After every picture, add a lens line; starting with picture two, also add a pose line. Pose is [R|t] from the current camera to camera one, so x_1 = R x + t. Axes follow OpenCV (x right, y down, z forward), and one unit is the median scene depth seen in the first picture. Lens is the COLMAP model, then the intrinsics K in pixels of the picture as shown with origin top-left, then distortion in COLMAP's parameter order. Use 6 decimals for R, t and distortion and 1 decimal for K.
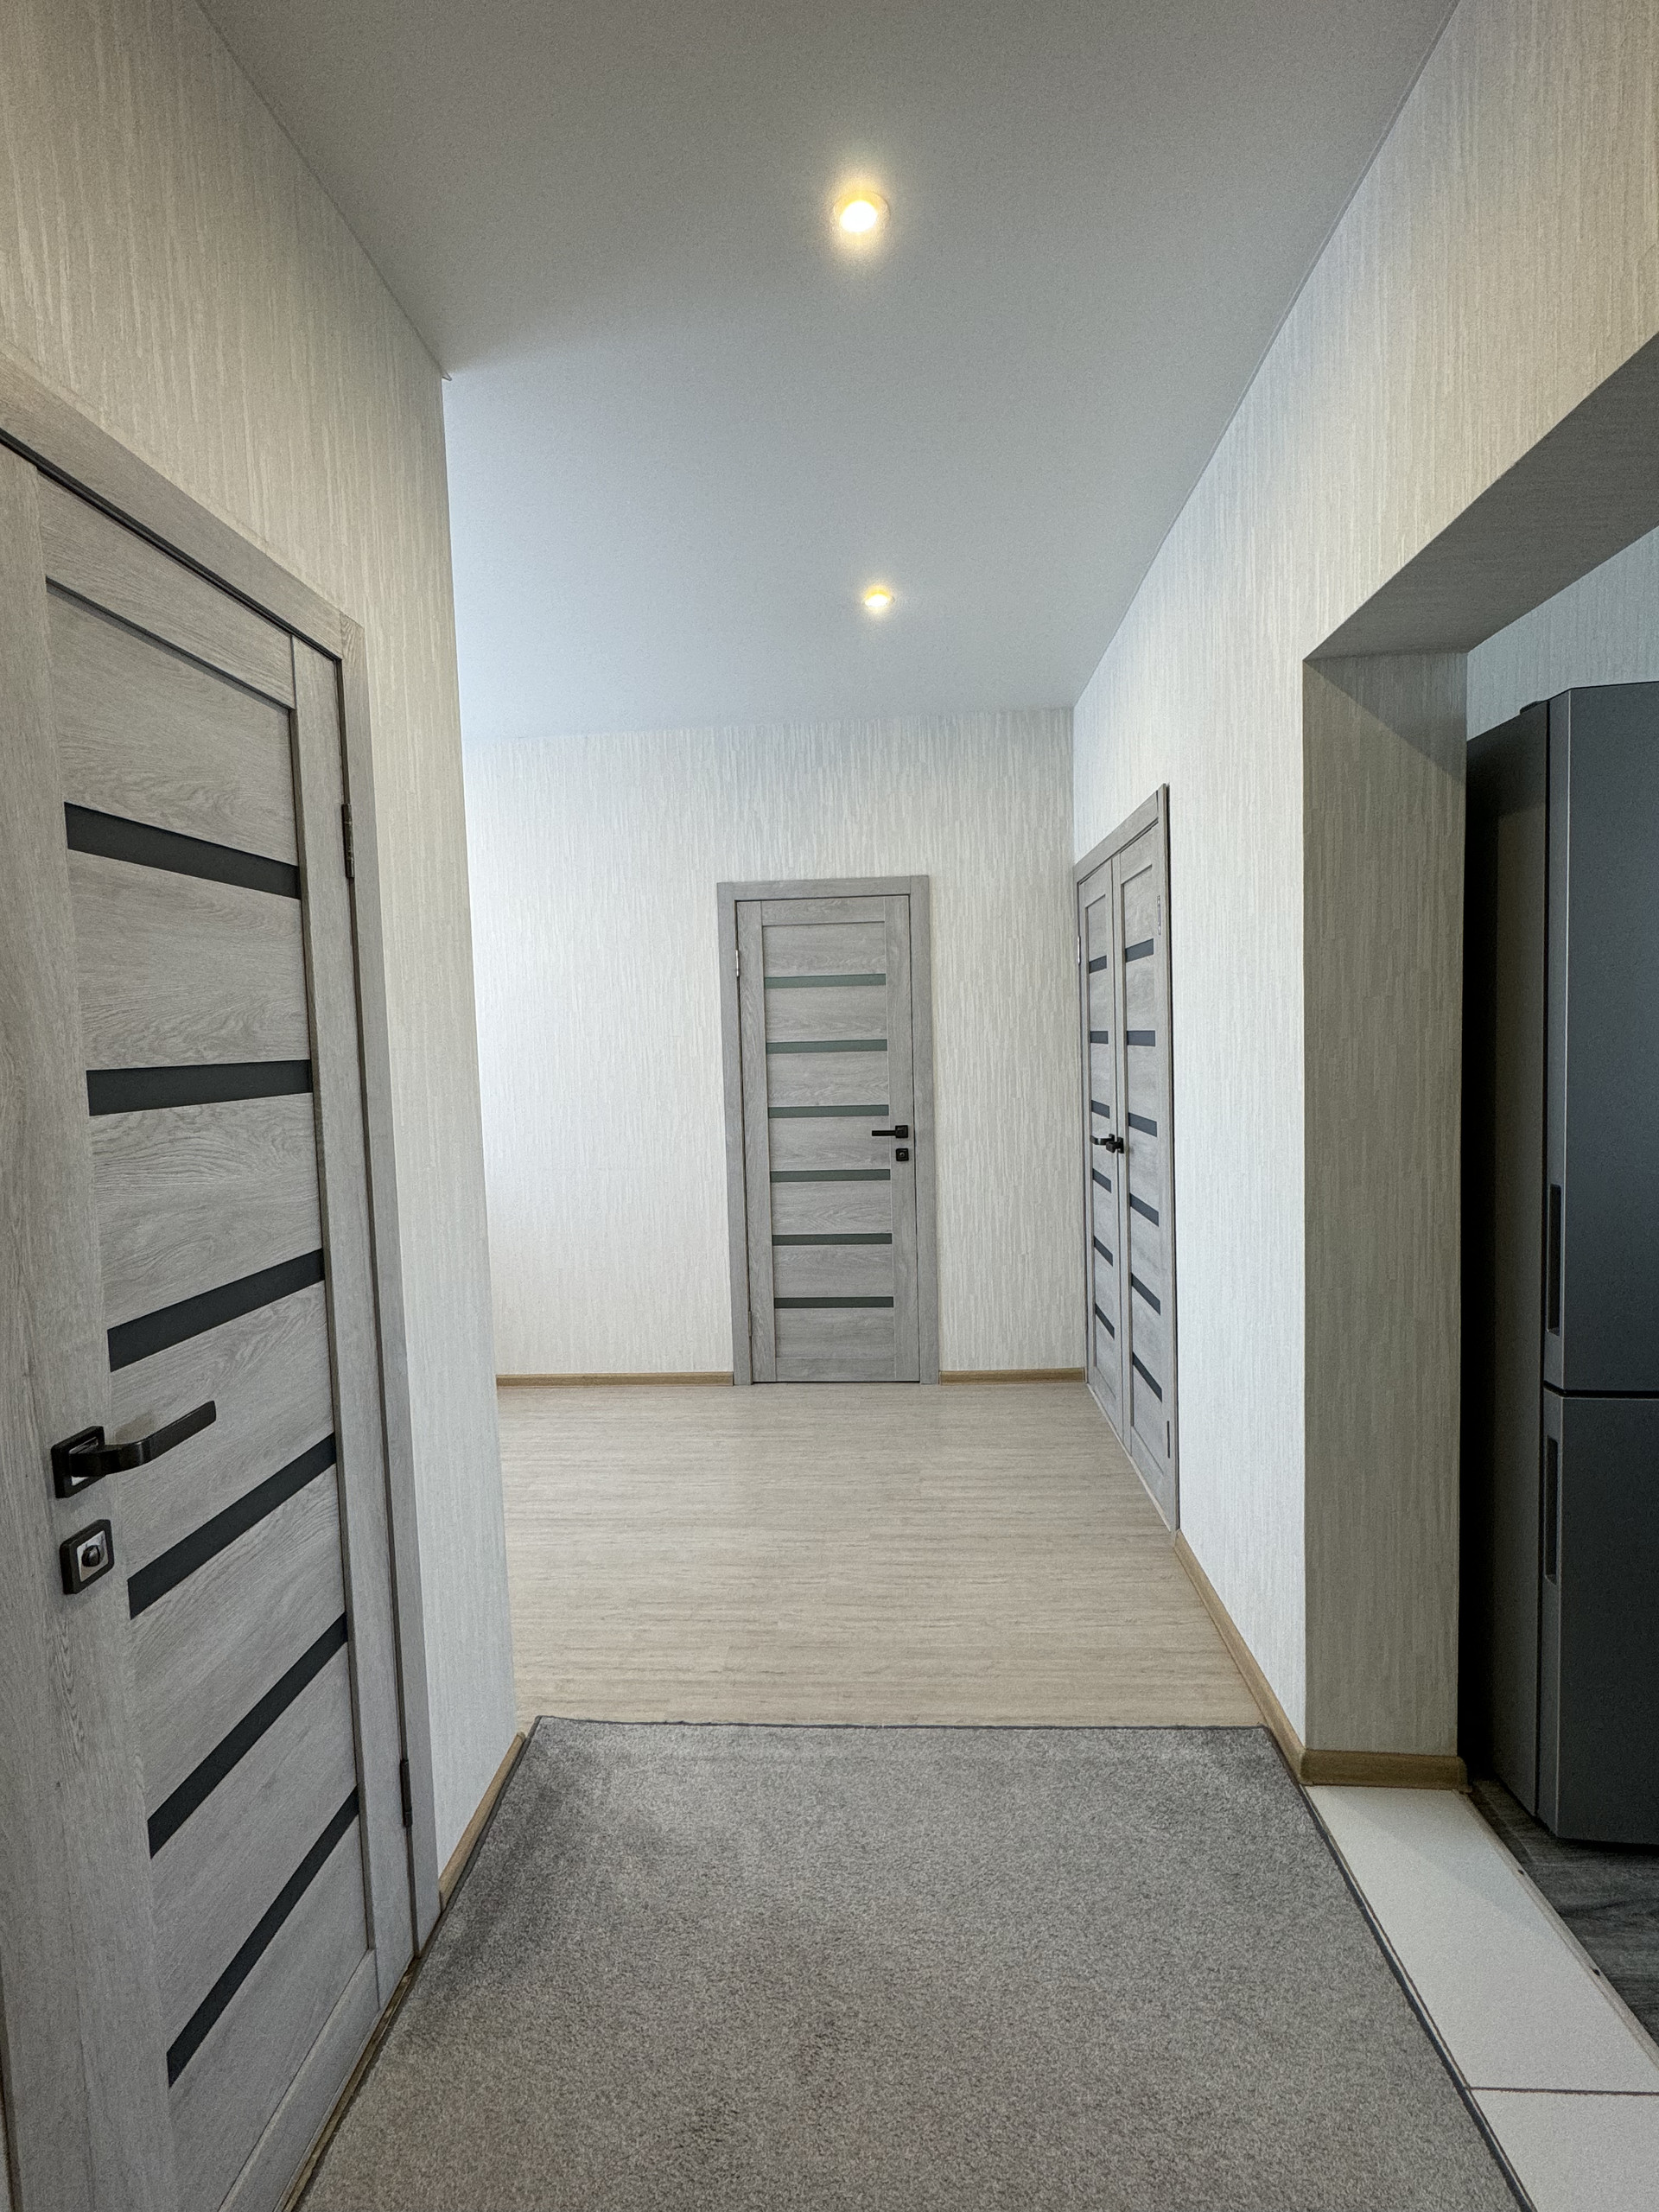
lens RADIAL K [[993.6, 0, 835.3], [0, 993.6, 1101.0], [0, 0, 1]] dist [-0.003556, 0.000292]
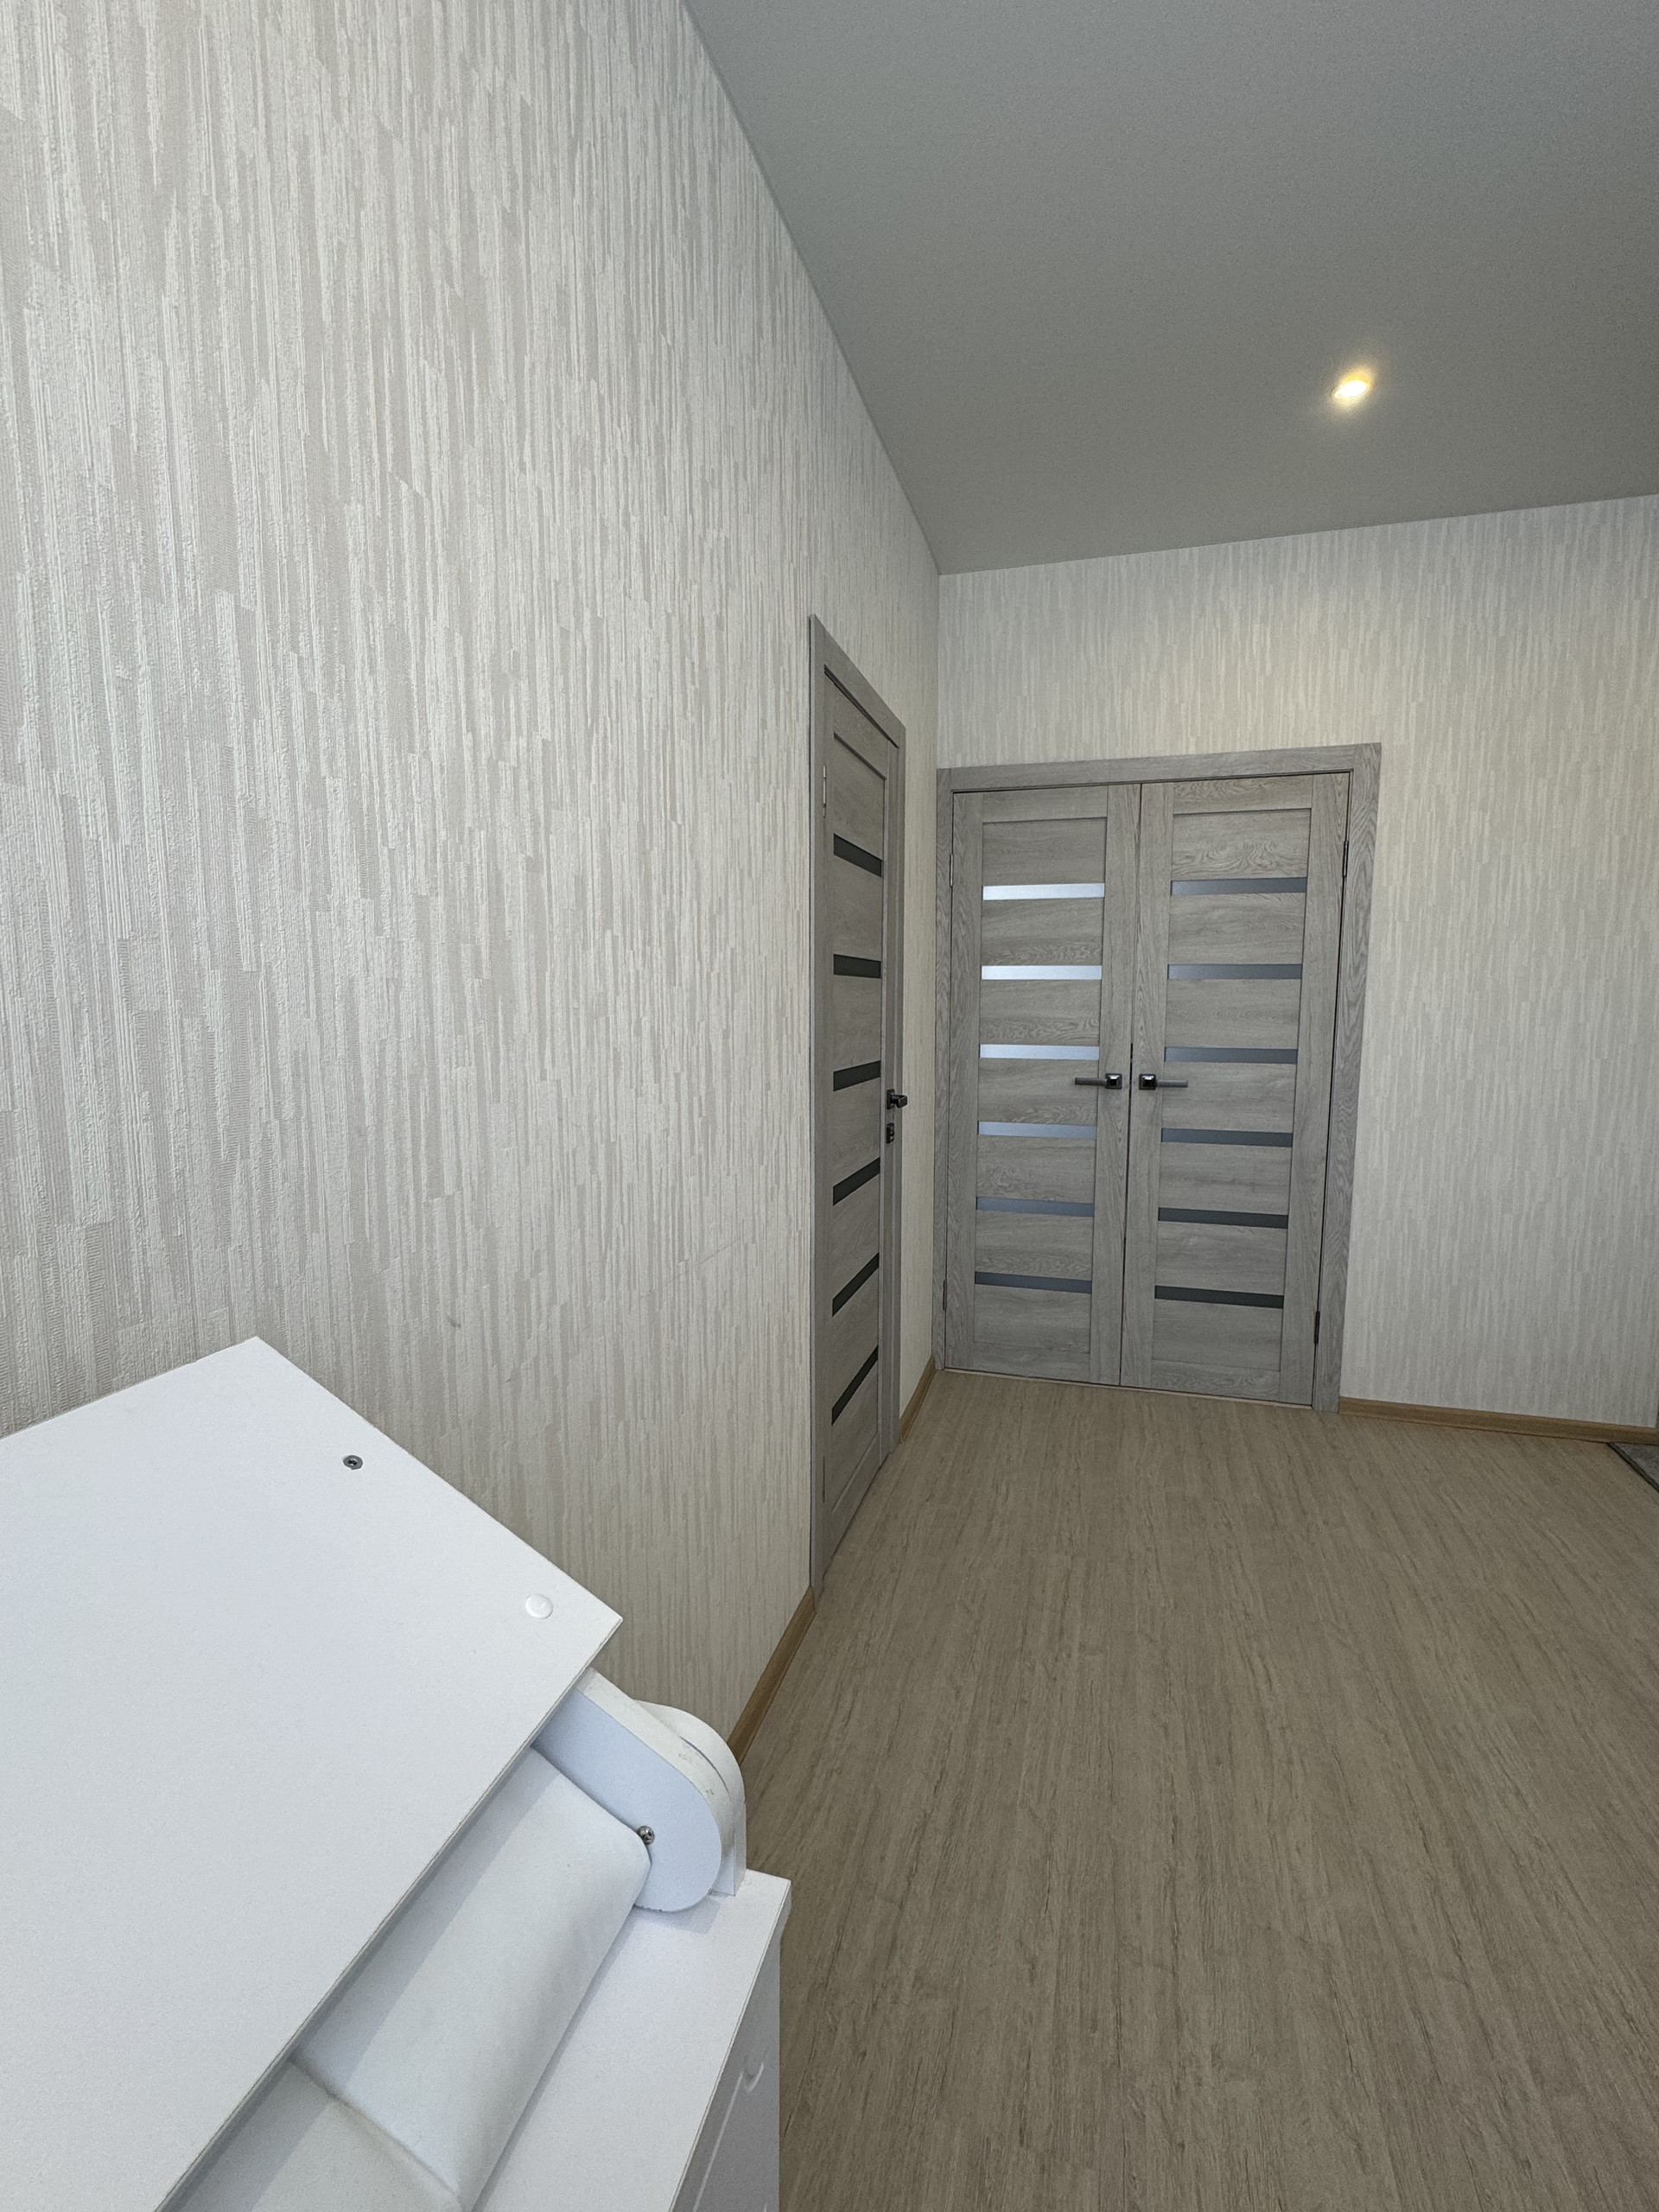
lens RADIAL K [[993.6, 0, 838.8], [0, 993.6, 1102.5], [0, 0, 1]] dist [-0.003556, 0.000292]
pose [[0.219544, -0.071948, 0.972946, -0.730579], [0.057266, 0.996508, 0.060768, -0.011994], [-0.973921, 0.042375, 0.222897, 1.071861]]
